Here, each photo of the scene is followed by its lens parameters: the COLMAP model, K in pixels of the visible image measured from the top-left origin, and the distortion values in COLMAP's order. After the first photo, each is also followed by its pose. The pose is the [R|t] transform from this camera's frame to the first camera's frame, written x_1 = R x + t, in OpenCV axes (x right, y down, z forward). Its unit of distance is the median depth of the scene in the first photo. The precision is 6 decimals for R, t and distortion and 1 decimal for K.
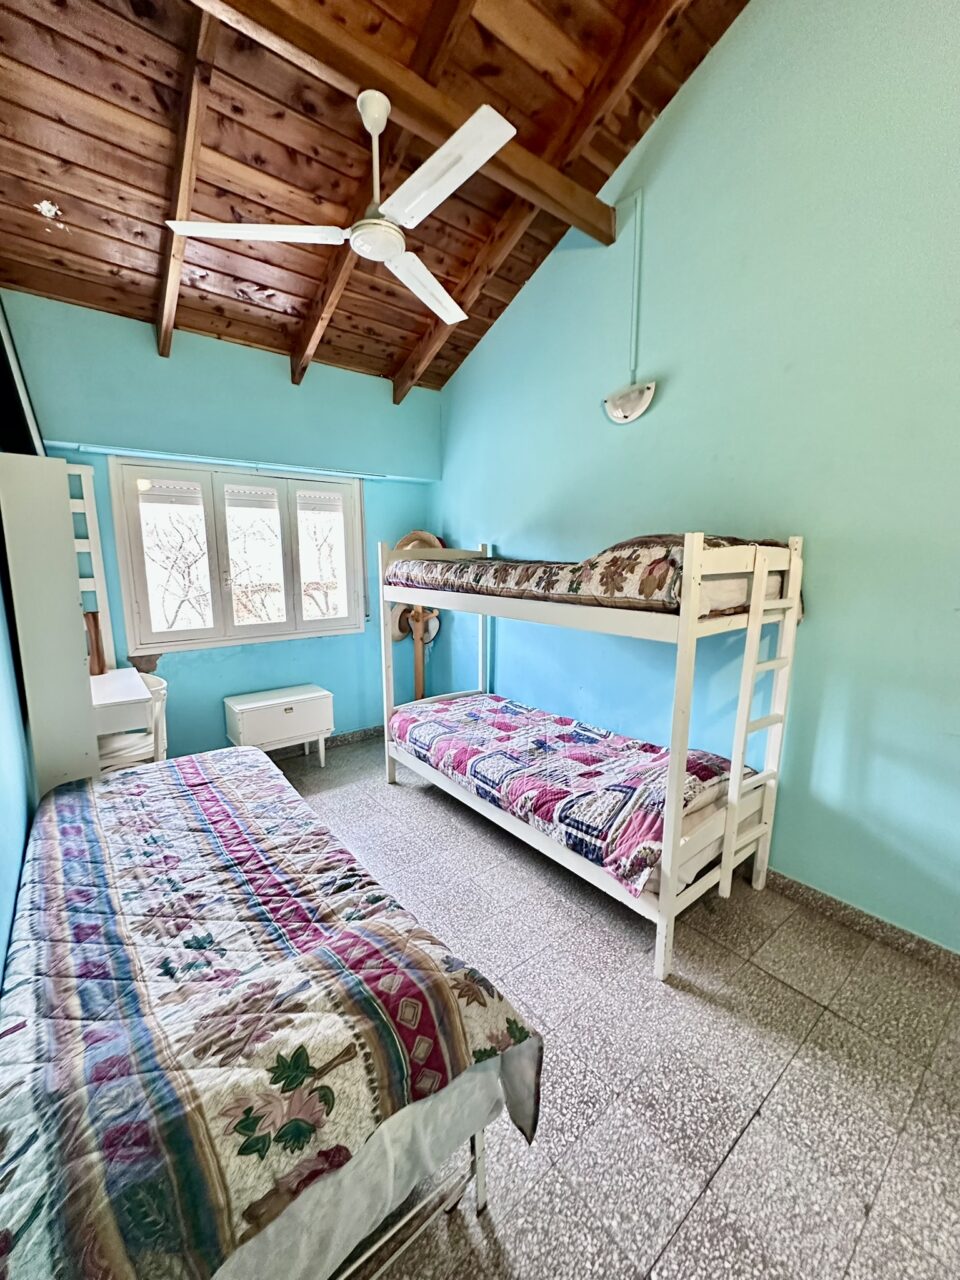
lens RADIAL K [[511.4, 0, 479.6], [0, 511.4, 640.1], [0, 0, 1]] dist [-0.001572, 0.000761]
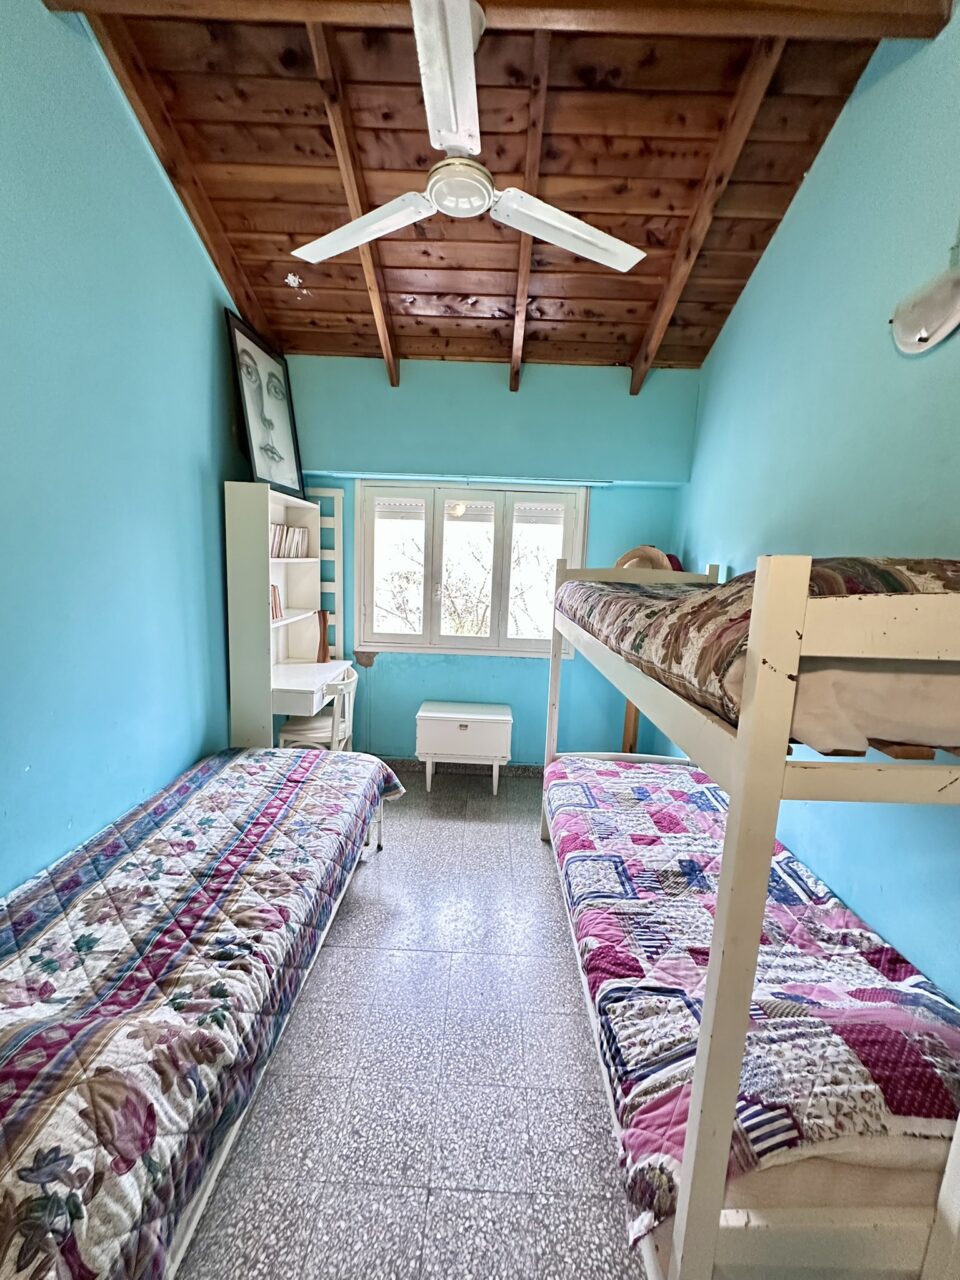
lens RADIAL K [[511.4, 0, 479.6], [0, 511.4, 640.1], [0, 0, 1]] dist [-0.001572, 0.000761]
pose [[0.772145, 0.125426, -0.622945, 0.282521], [-0.142598, 0.989525, 0.022483, -0.064970], [0.619240, 0.071471, 0.781943, 0.294151]]
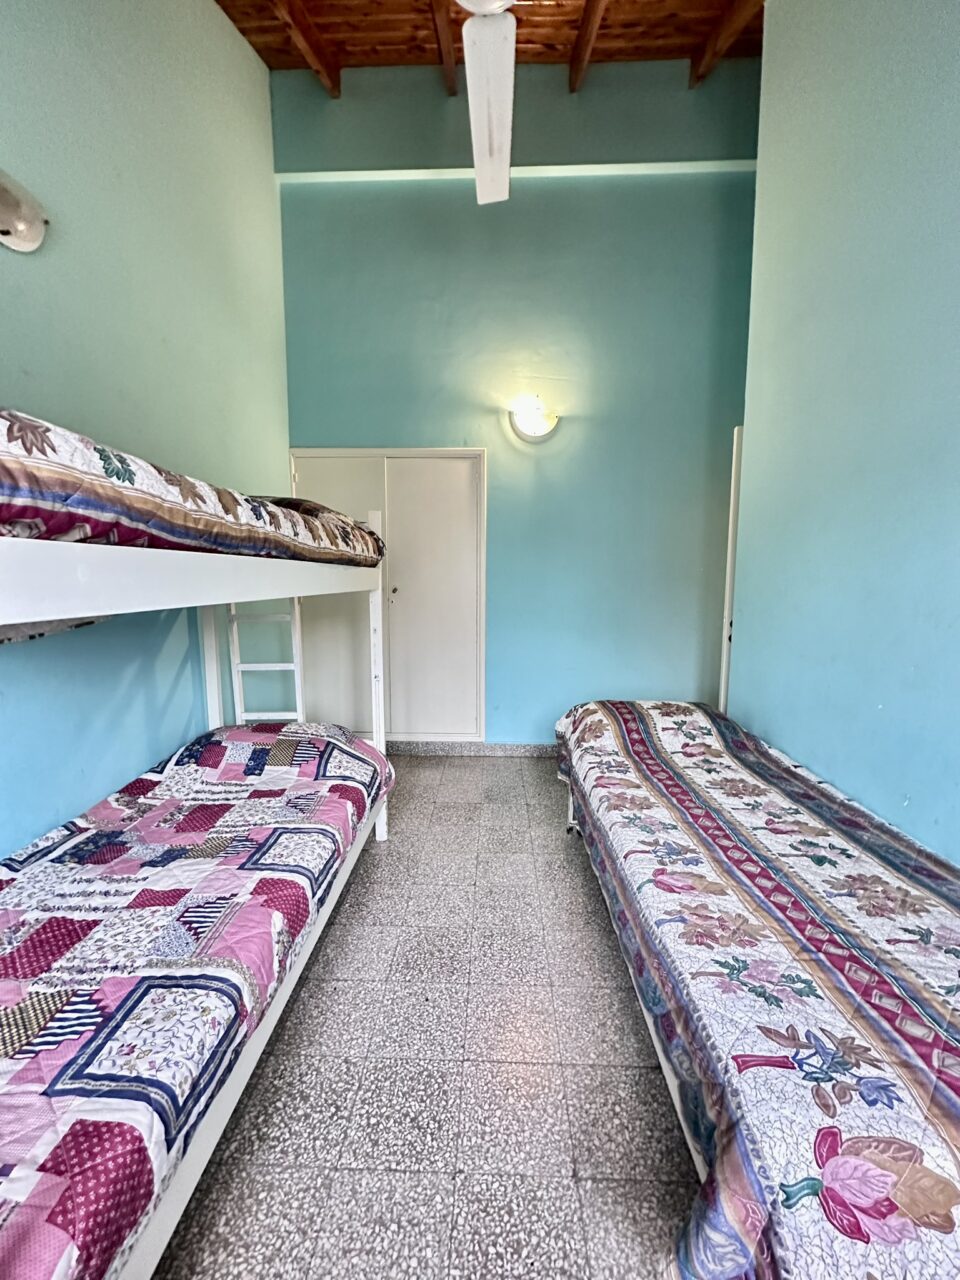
lens RADIAL K [[511.4, 0, 479.6], [0, 511.4, 640.1], [0, 0, 1]] dist [-0.001572, 0.000761]
pose [[-0.767114, -0.085120, 0.635838, -0.433347], [0.102558, 0.962137, 0.252534, -0.107219], [-0.633259, 0.258933, -0.729340, 1.113666]]
